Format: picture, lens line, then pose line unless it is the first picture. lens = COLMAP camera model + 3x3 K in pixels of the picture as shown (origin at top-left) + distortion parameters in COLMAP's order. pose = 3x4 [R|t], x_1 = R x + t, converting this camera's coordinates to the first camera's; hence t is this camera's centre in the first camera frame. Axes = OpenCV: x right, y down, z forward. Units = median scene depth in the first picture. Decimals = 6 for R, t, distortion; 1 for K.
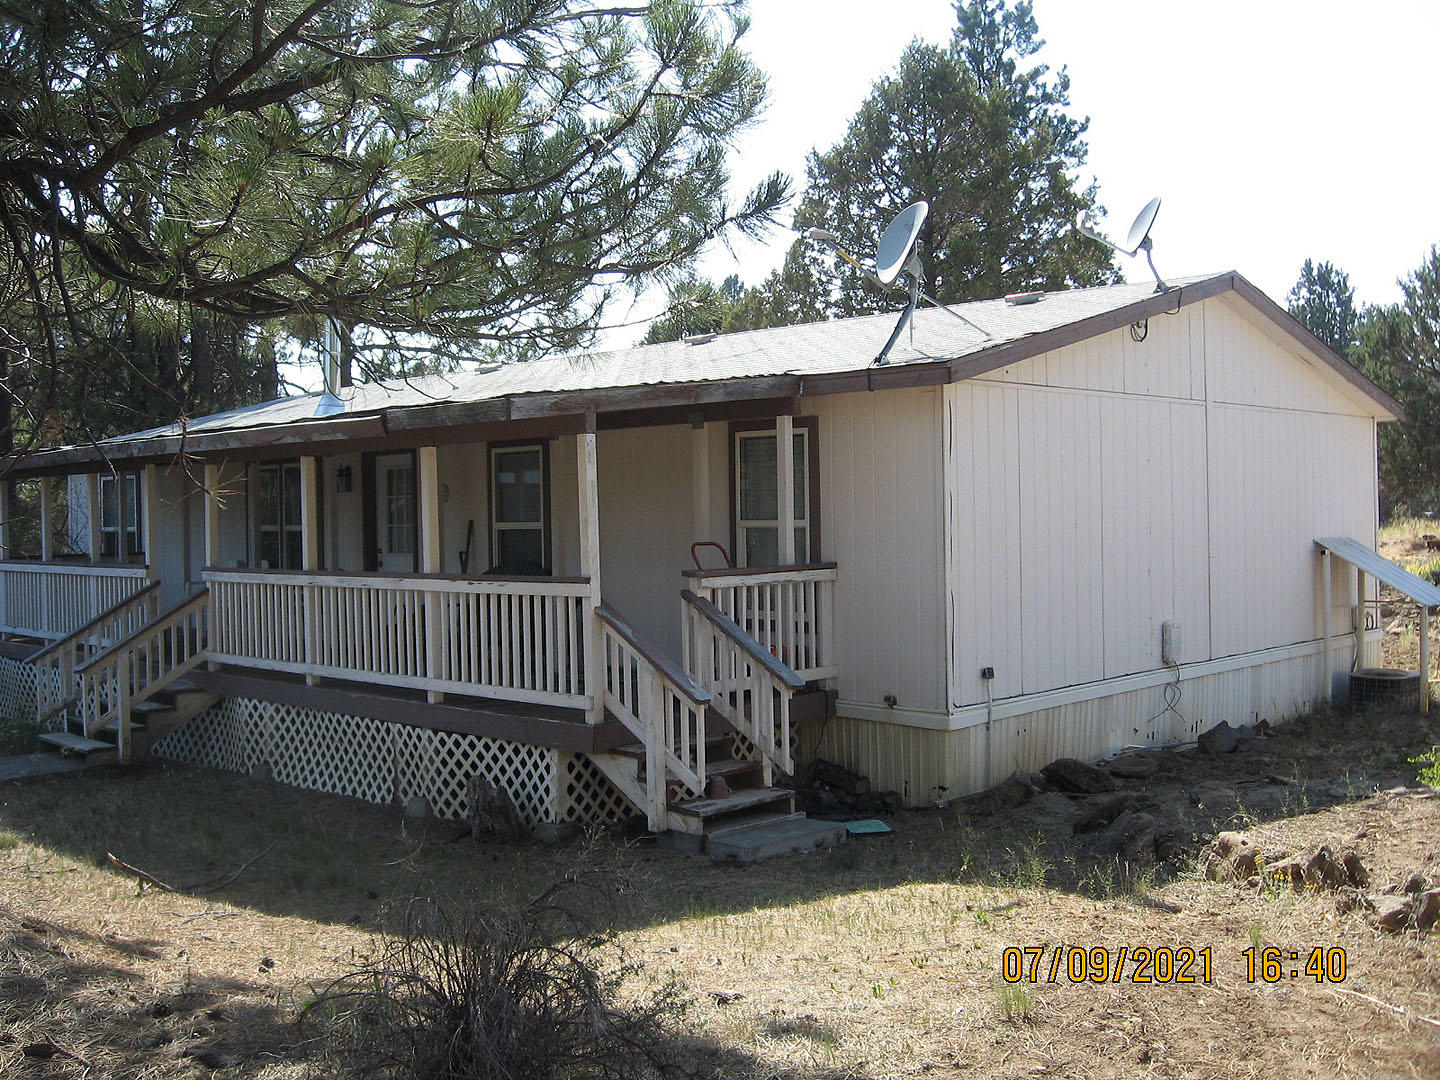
lens RADIAL K [[1515.4, 0, 716.5], [0, 1515.4, 541.5], [0, 0, 1]] dist [-0.120477, 0.000000]
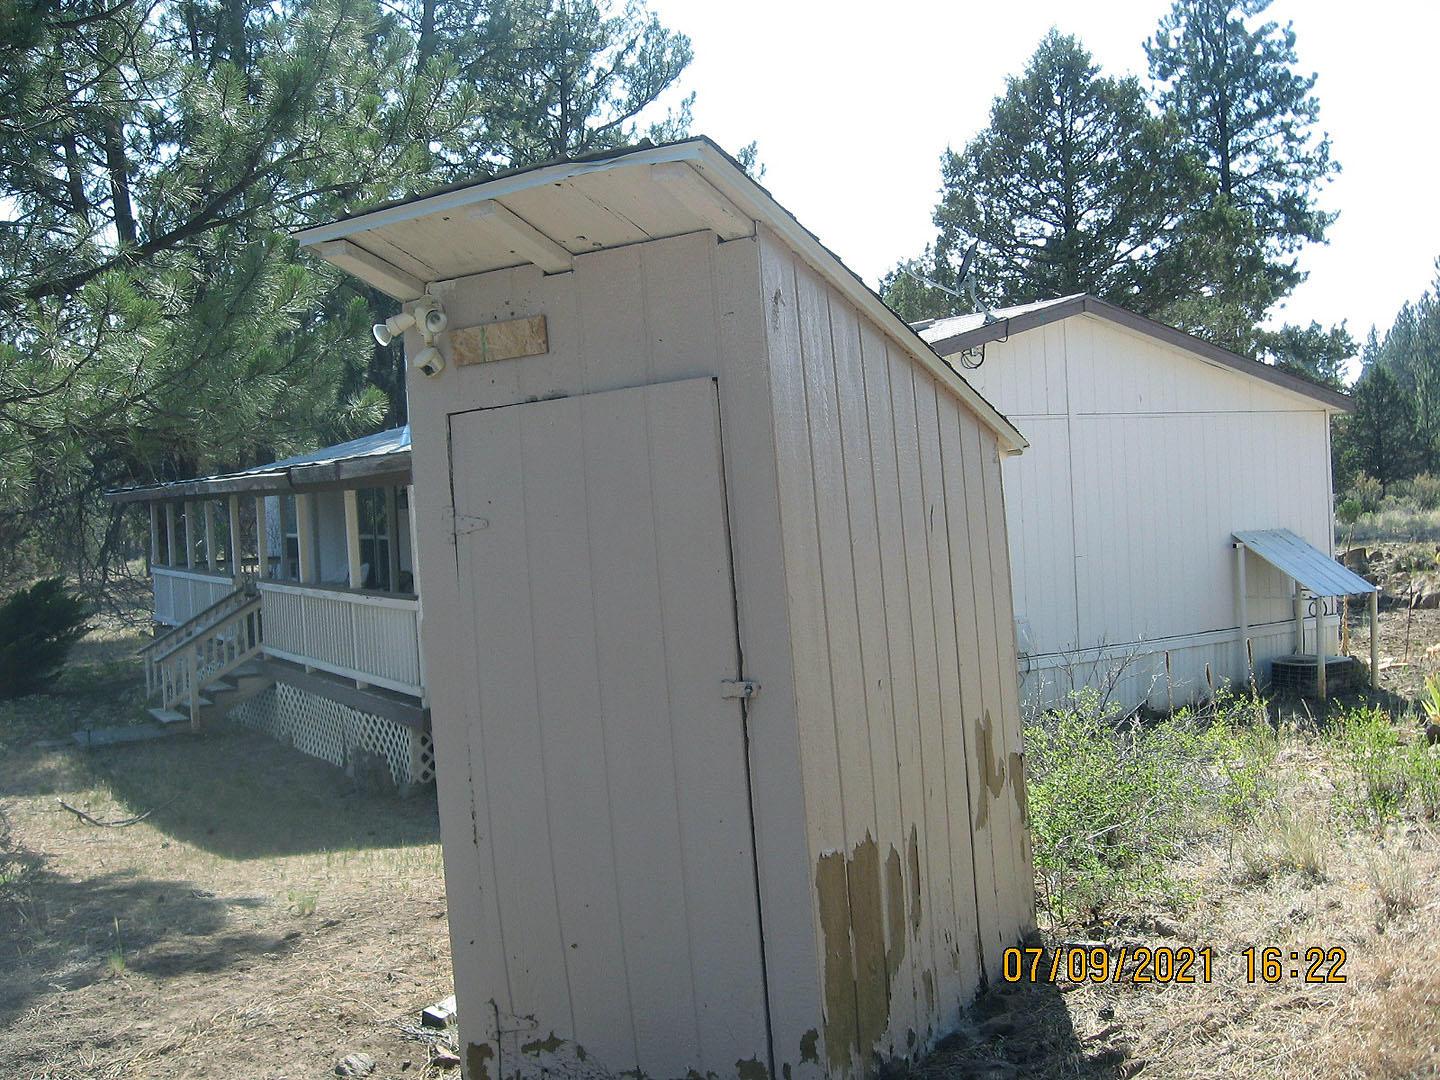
lens RADIAL K [[1515.4, 0, 725.2], [0, 1515.4, 536.8], [0, 0, 1]] dist [-0.120477, 0.000000]
pose [[0.968430, -0.020000, -0.248481, 0.358652], [0.026055, 0.999438, 0.021103, -0.034407], [0.247919, -0.026911, 0.968407, -0.134137]]
